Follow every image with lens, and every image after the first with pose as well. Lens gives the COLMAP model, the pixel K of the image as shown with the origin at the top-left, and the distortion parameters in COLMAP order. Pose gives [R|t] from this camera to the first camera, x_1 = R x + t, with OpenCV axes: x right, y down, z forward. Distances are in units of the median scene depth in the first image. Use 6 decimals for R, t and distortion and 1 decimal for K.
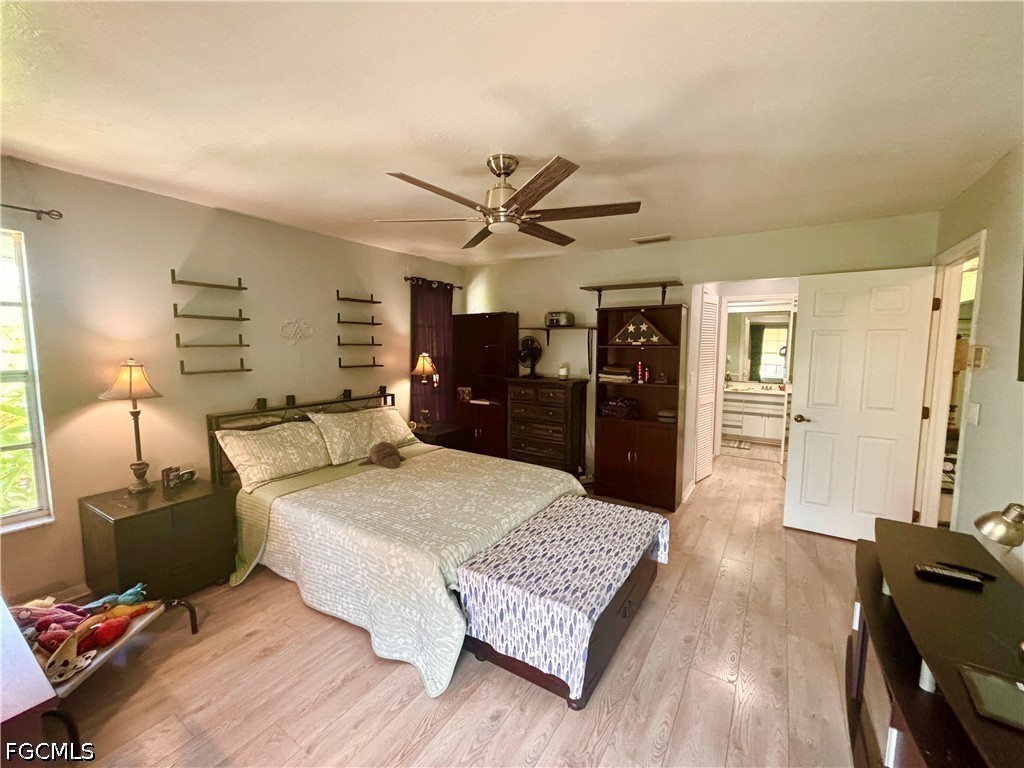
lens RADIAL K [[411.0, 0, 513.5], [0, 411.0, 379.6], [0, 0, 1]] dist [0.003289, -0.000608]
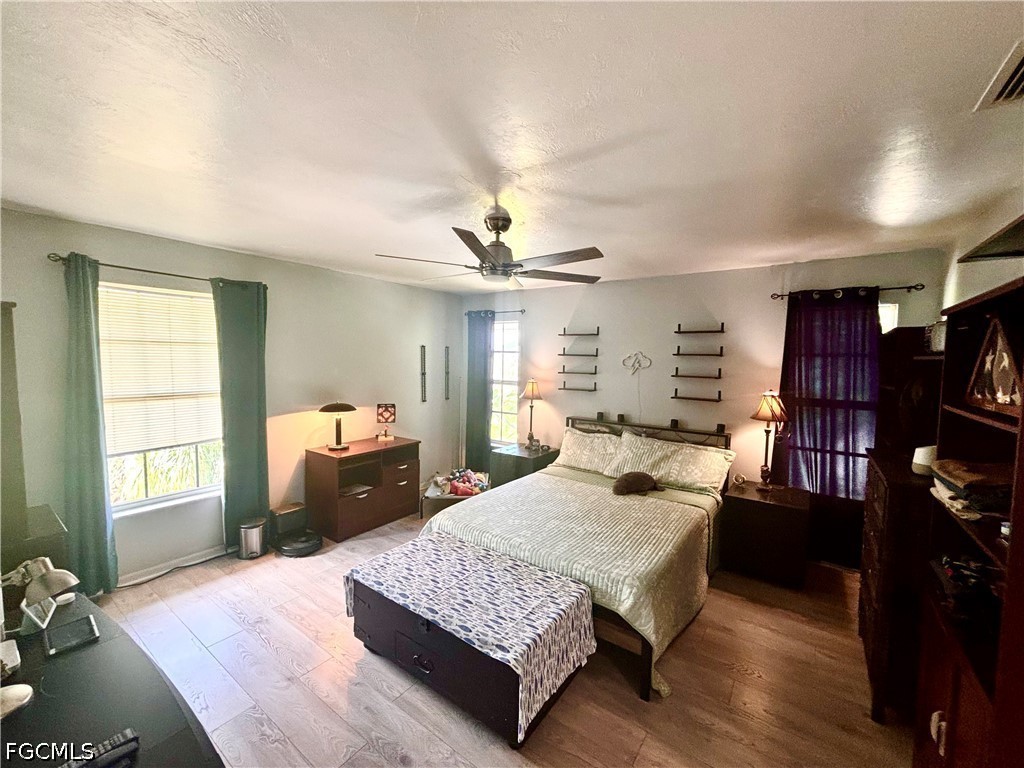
lens RADIAL K [[411.0, 0, 513.1], [0, 411.0, 380.1], [0, 0, 1]] dist [0.003289, -0.000608]
pose [[-0.042310, 0.049962, -0.997855, 0.800596], [-0.106795, 0.992801, 0.054237, -0.109227], [0.993380, 0.108861, -0.036670, 0.791332]]
